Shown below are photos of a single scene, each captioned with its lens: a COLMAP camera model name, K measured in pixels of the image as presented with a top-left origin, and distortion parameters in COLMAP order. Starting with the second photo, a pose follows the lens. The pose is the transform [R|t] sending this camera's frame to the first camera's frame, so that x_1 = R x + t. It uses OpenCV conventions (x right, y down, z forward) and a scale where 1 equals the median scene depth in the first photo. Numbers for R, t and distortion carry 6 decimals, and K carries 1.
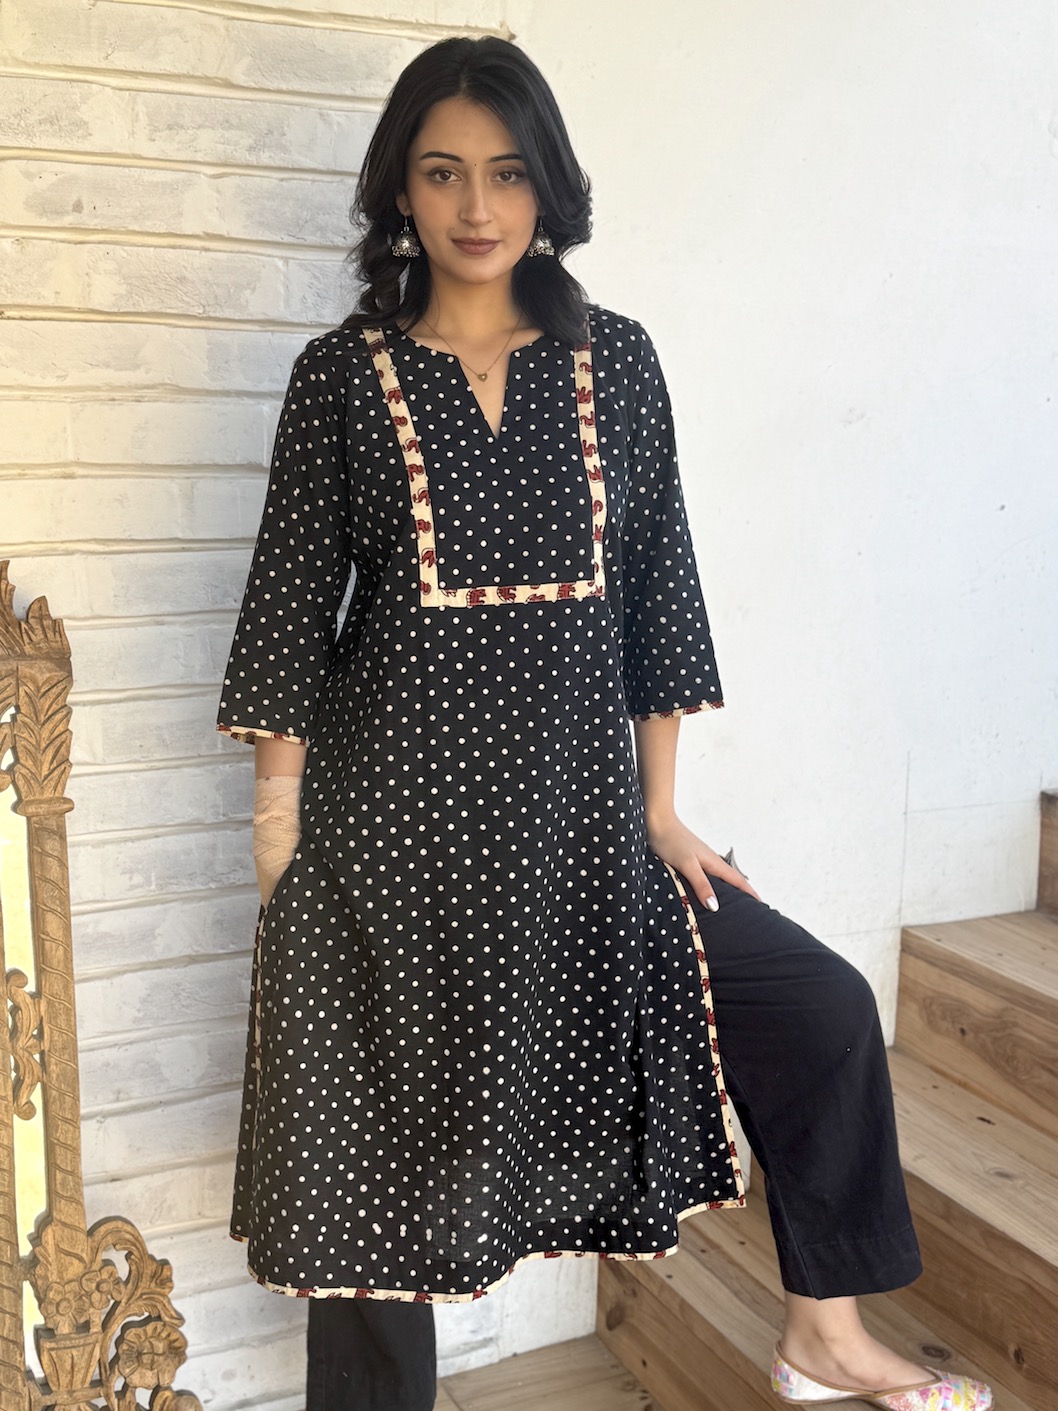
lens RADIAL K [[1848.9, 0, 530.1], [0, 1848.9, 703.9], [0, 0, 1]] dist [0.239786, -0.566068]
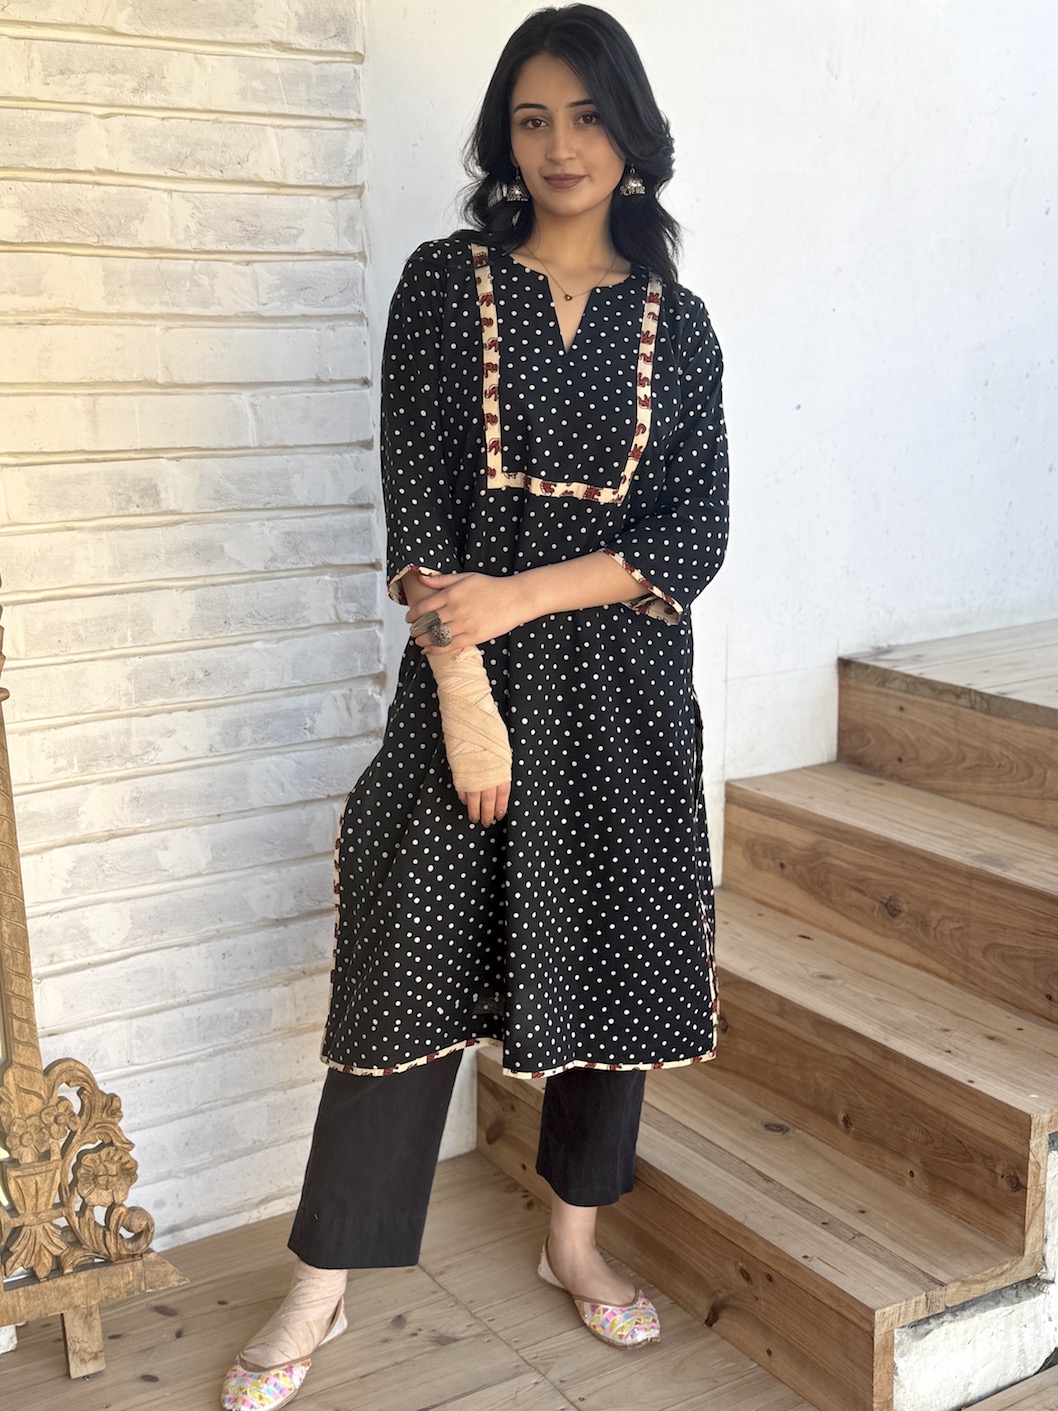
lens RADIAL K [[1855.4, 0, 522.8], [0, 1855.4, 711.2], [0, 0, 1]] dist [0.230168, -0.545713]
pose [[0.991144, -0.049443, 0.123246, -0.078440], [0.044699, 0.998160, 0.040967, 0.031552], [-0.125045, -0.035095, 0.991530, -0.138421]]
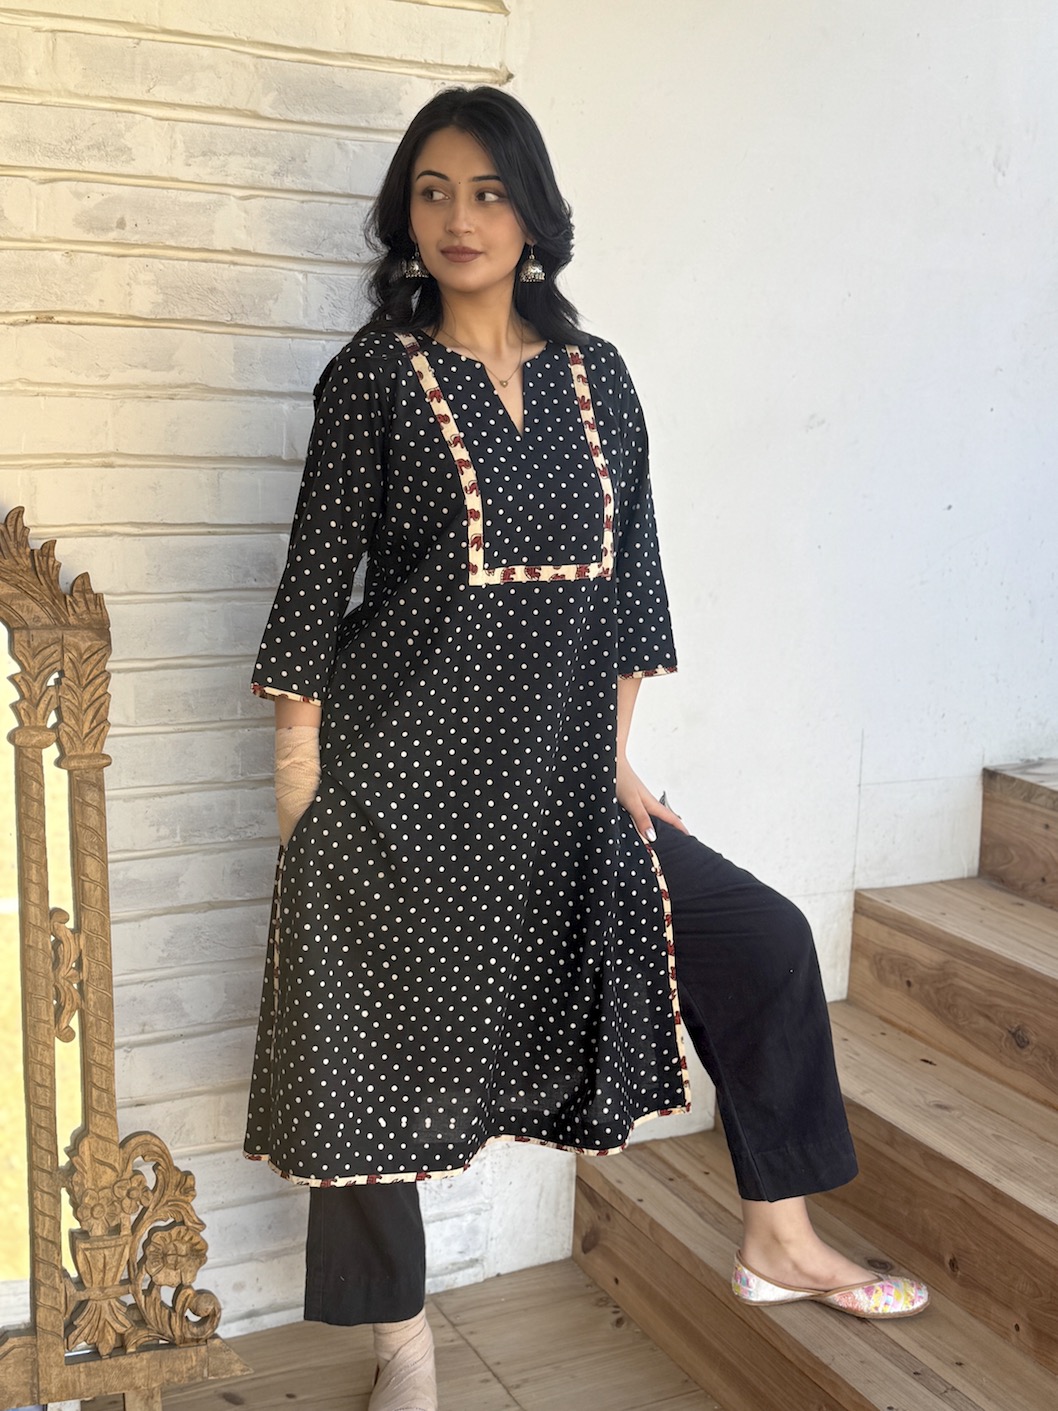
lens RADIAL K [[1853.9, 0, 531.2], [0, 1853.9, 702.2], [0, 0, 1]] dist [0.229211, -0.539960]
pose [[0.999802, 0.009760, 0.017360, -0.013535], [-0.009640, 0.999929, -0.006973, 0.024167], [-0.017426, 0.006805, 0.999825, -0.115291]]
